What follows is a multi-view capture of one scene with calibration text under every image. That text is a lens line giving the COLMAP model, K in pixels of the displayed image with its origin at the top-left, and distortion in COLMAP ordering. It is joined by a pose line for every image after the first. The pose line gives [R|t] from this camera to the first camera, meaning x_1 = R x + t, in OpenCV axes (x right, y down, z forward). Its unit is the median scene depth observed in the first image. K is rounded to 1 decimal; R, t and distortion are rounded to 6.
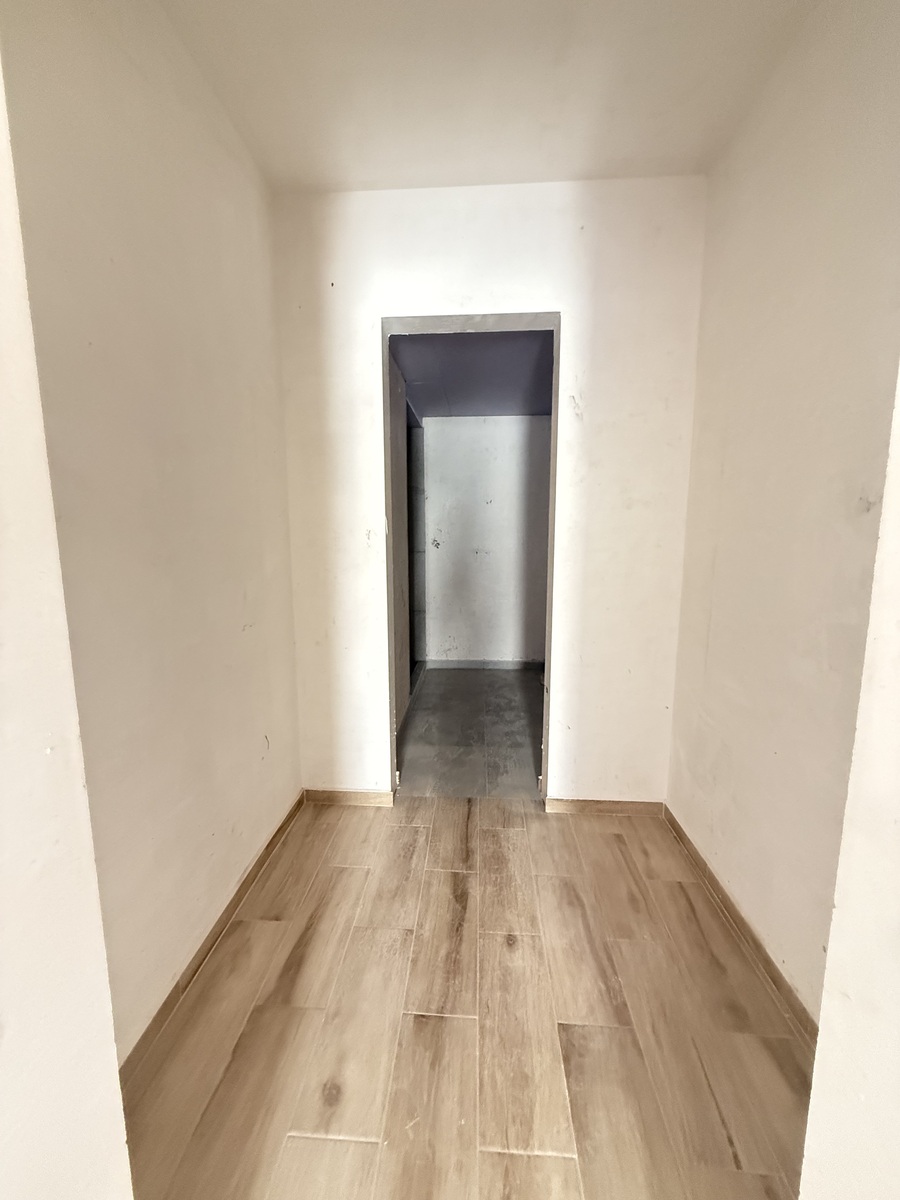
lens RADIAL K [[477.6, 0, 450.0], [0, 477.6, 600.0], [0, 0, 1]] dist [-0.001605, 0.000109]
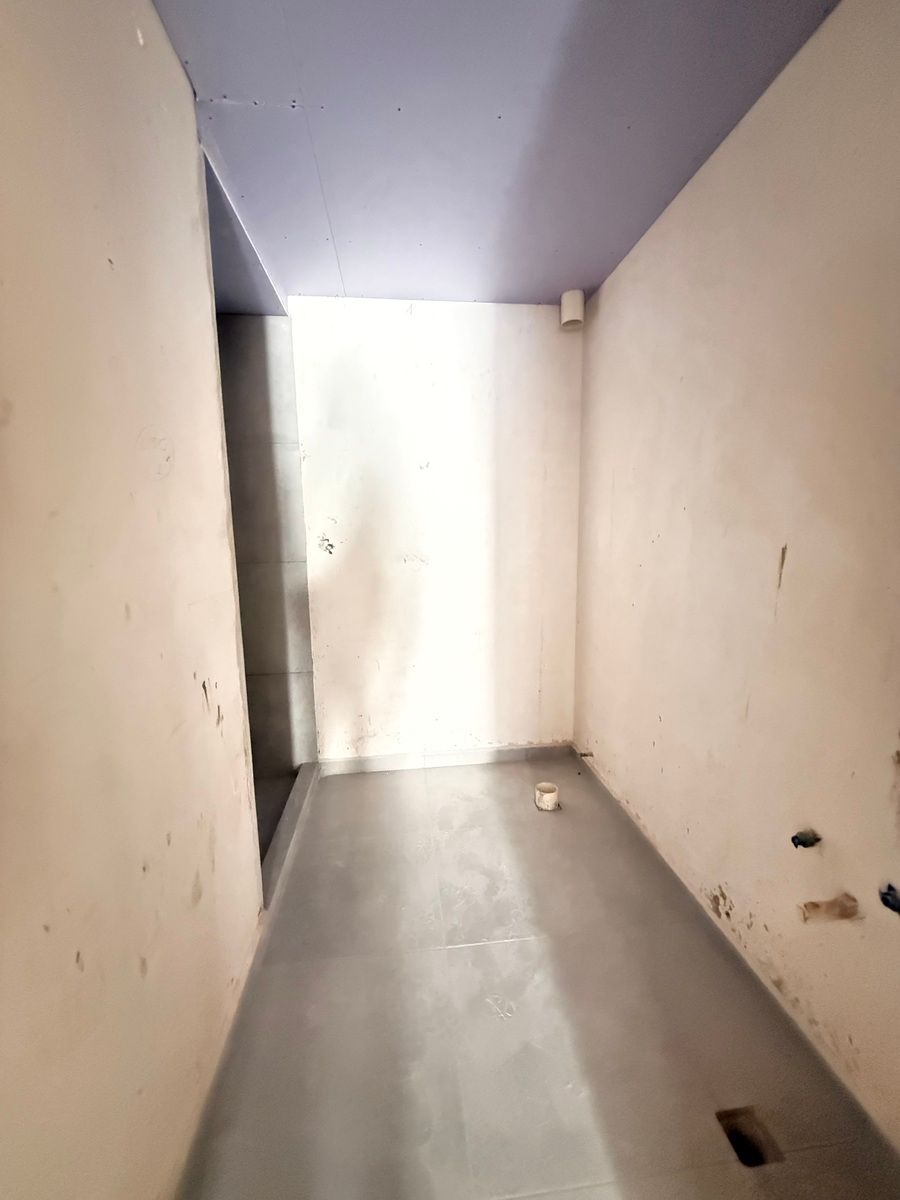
lens RADIAL K [[477.6, 0, 450.0], [0, 477.6, 600.0], [0, 0, 1]] dist [-0.001605, 0.000109]
pose [[0.986042, -0.038810, 0.161912, 0.017082], [0.037752, 0.999241, 0.009607, -0.060812], [-0.162162, -0.003361, 0.986758, 0.485460]]
